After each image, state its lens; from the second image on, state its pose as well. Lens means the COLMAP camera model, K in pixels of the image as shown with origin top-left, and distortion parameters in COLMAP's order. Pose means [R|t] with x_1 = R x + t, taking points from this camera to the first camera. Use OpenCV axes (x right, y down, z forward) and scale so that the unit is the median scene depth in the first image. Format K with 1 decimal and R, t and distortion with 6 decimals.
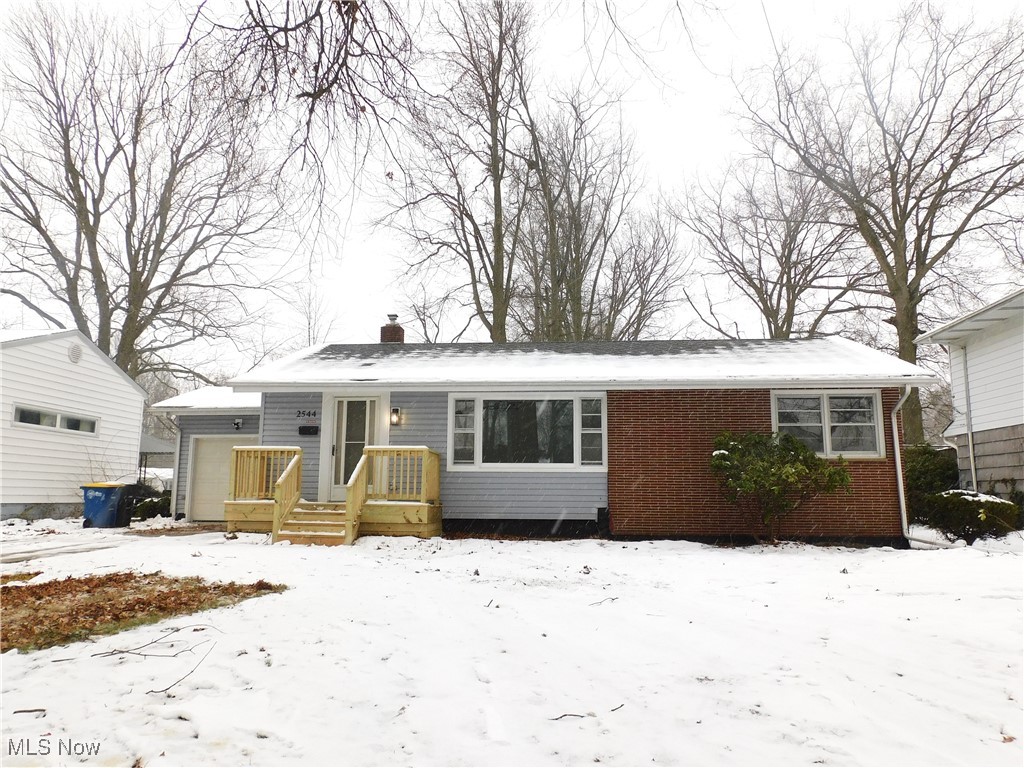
lens RADIAL K [[749.7, 0, 506.5], [0, 749.7, 376.9], [0, 0, 1]] dist [-0.008348, 0.003842]
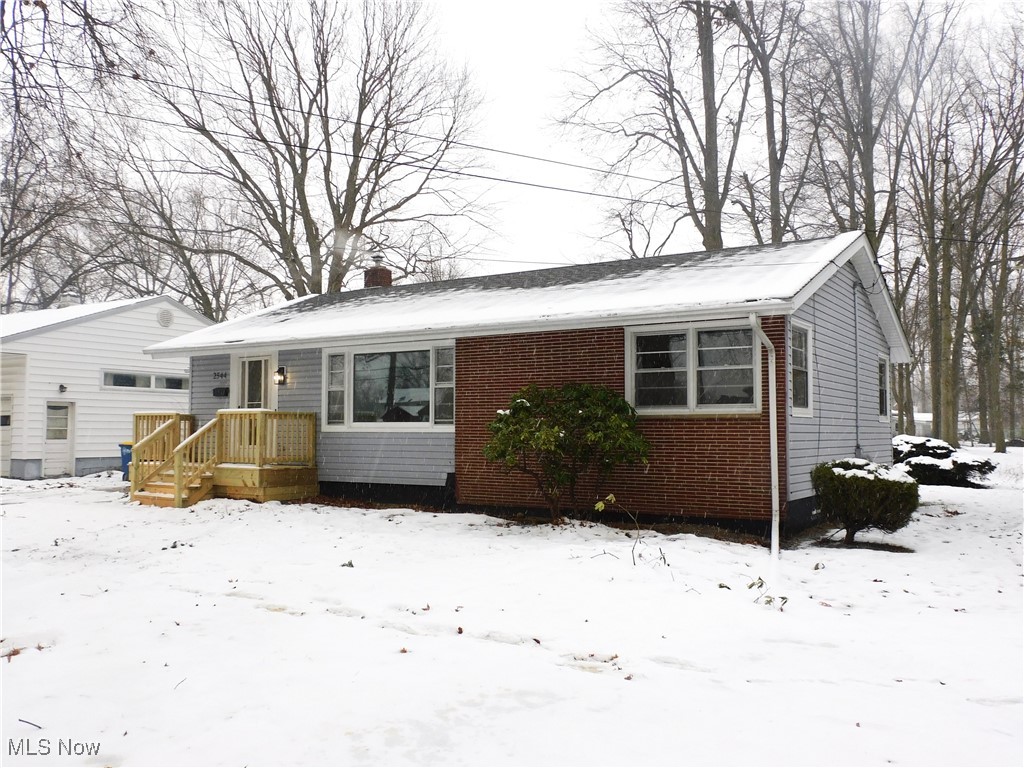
lens RADIAL K [[899.9, 0, 505.9], [0, 899.9, 383.8], [0, 0, 1]] dist [-0.017506, -0.006181]
pose [[0.879174, -0.030228, -0.475541, 0.656188], [0.081765, 0.992754, 0.088061, -0.015047], [0.469434, -0.116303, 0.875275, 0.118619]]
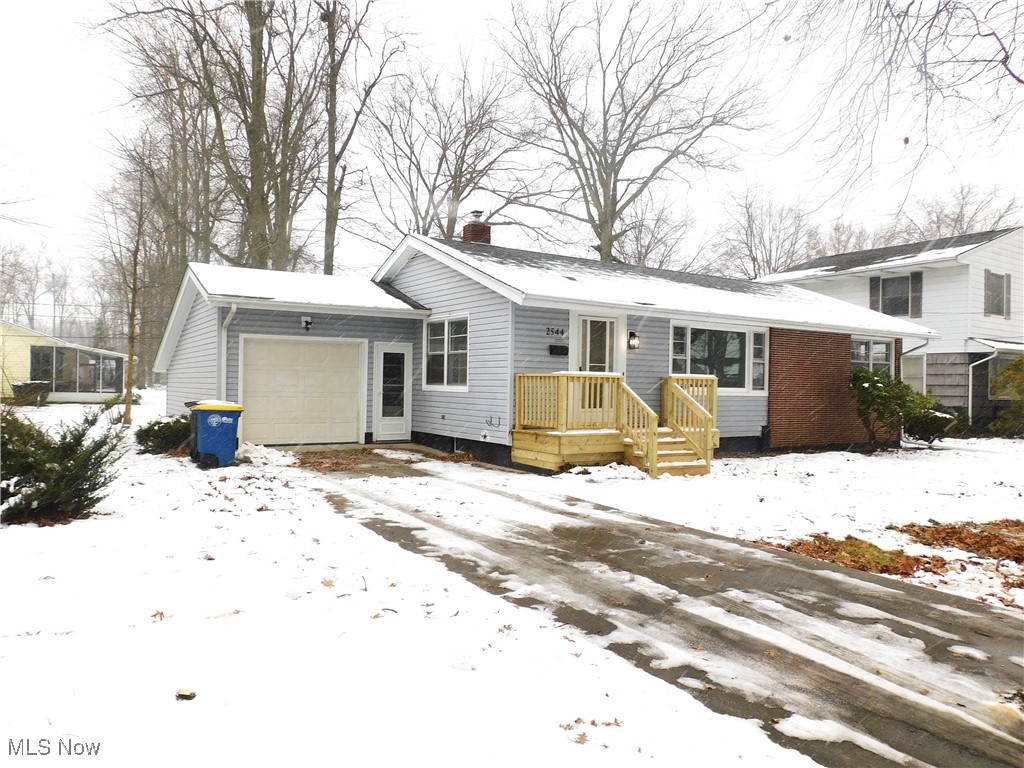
lens RADIAL K [[749.7, 0, 515.9], [0, 749.7, 387.1], [0, 0, 1]] dist [-0.008348, 0.003842]
pose [[0.781141, 0.004524, 0.624339, -0.879014], [-0.111801, 0.984825, 0.132743, 0.000195], [-0.614264, -0.173493, 0.769793, 0.323426]]
